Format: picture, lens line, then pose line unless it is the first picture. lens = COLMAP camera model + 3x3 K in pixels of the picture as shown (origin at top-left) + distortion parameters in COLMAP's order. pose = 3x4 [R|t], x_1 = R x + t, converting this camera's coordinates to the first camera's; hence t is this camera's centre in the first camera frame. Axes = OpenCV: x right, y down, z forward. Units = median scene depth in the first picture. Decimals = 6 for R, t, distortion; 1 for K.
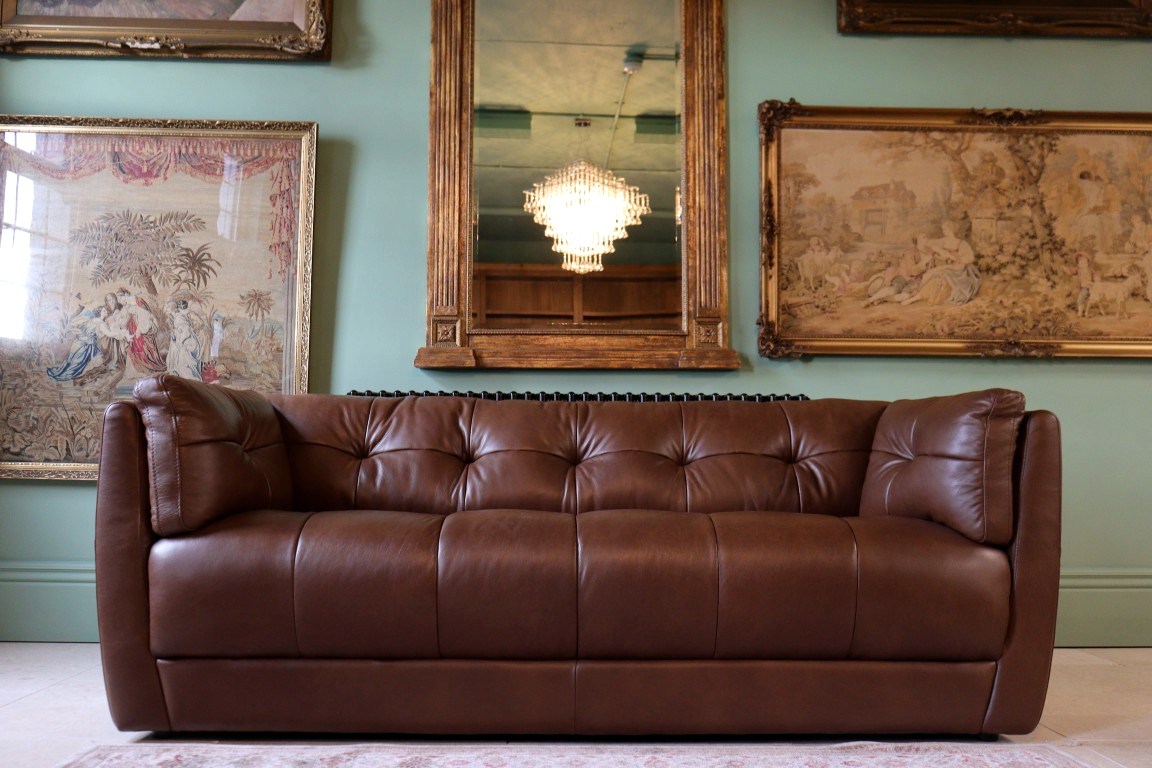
lens RADIAL K [[1036.4, 0, 576.0], [0, 1036.4, 384.0], [0, 0, 1]] dist [-0.003504, -0.009001]
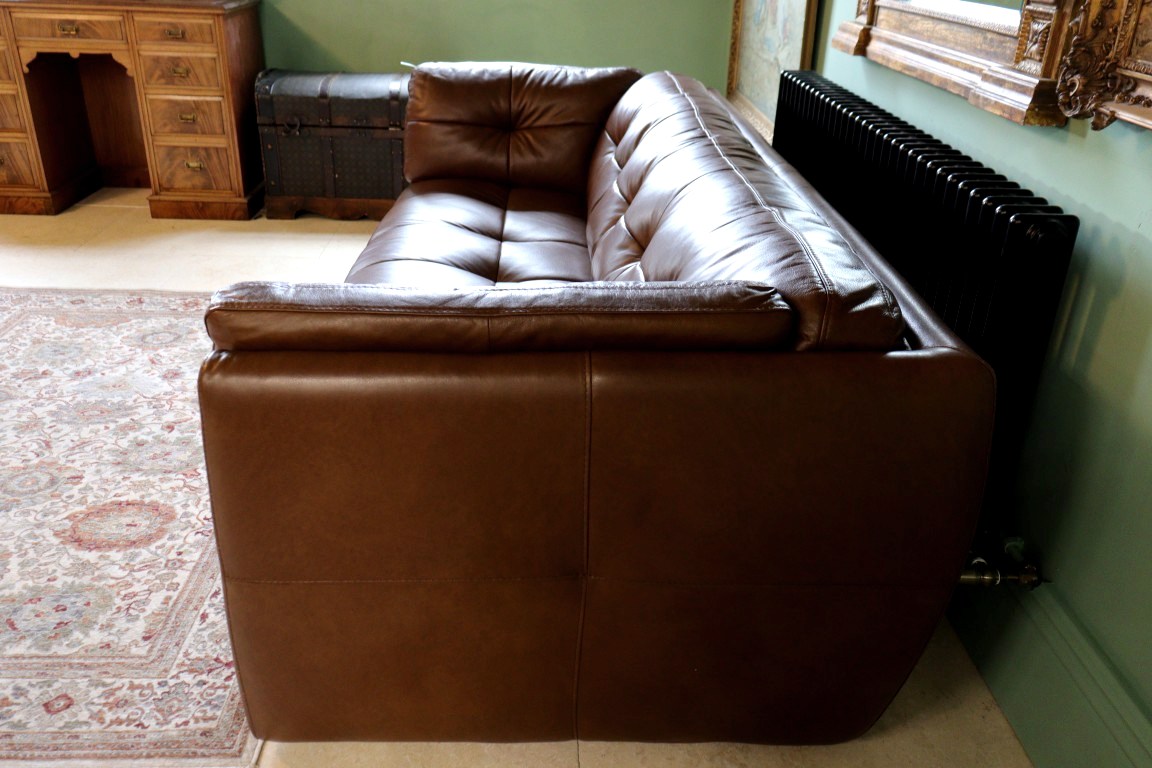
lens RADIAL K [[915.6, 0, 576.0], [0, 915.6, 384.0], [0, 0, 1]] dist [-0.007393, 0.000861]
pose [[0.007989, 0.441310, -0.897319, 0.571909], [0.046623, 0.896207, 0.441179, -0.101374], [0.998881, -0.045360, -0.013415, 0.783326]]
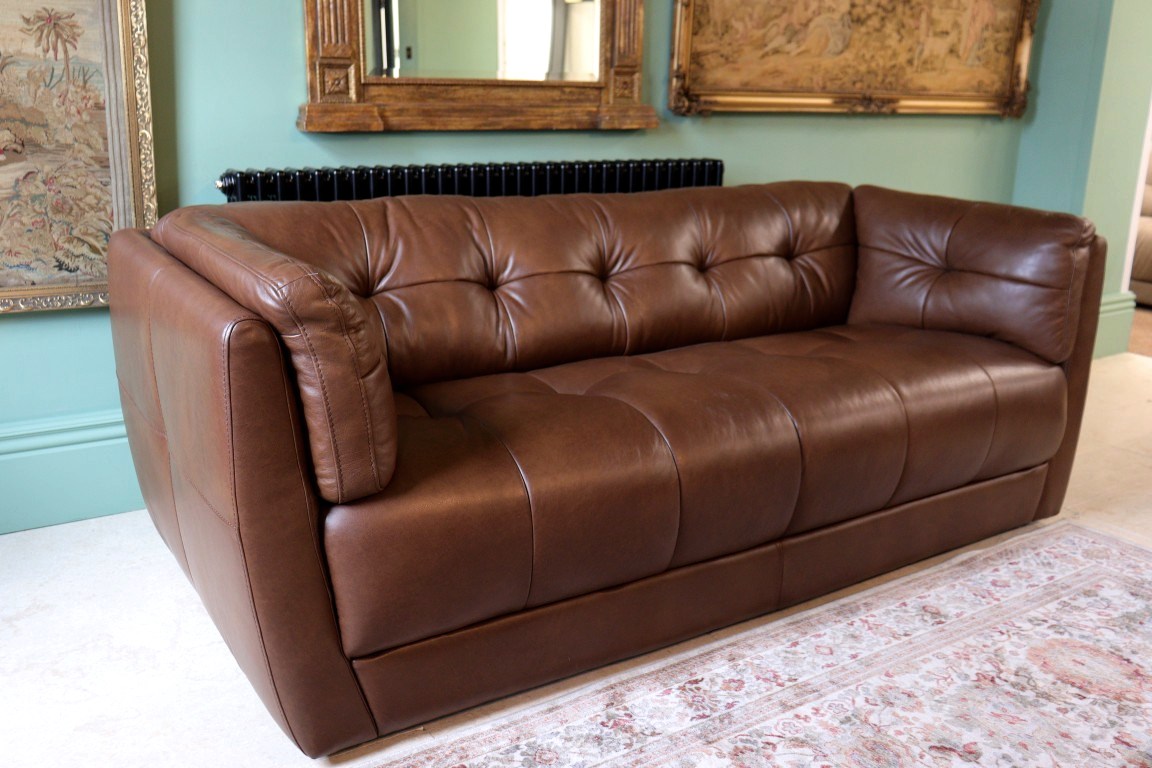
lens RADIAL K [[1052.8, 0, 576.0], [0, 1052.8, 384.0], [0, 0, 1]] dist [-0.004222, -0.006576]
pose [[0.847217, -0.133919, 0.514090, -0.392341], [-0.059300, 0.937818, 0.342025, -0.113153], [-0.527926, -0.320255, 0.786594, 0.246866]]
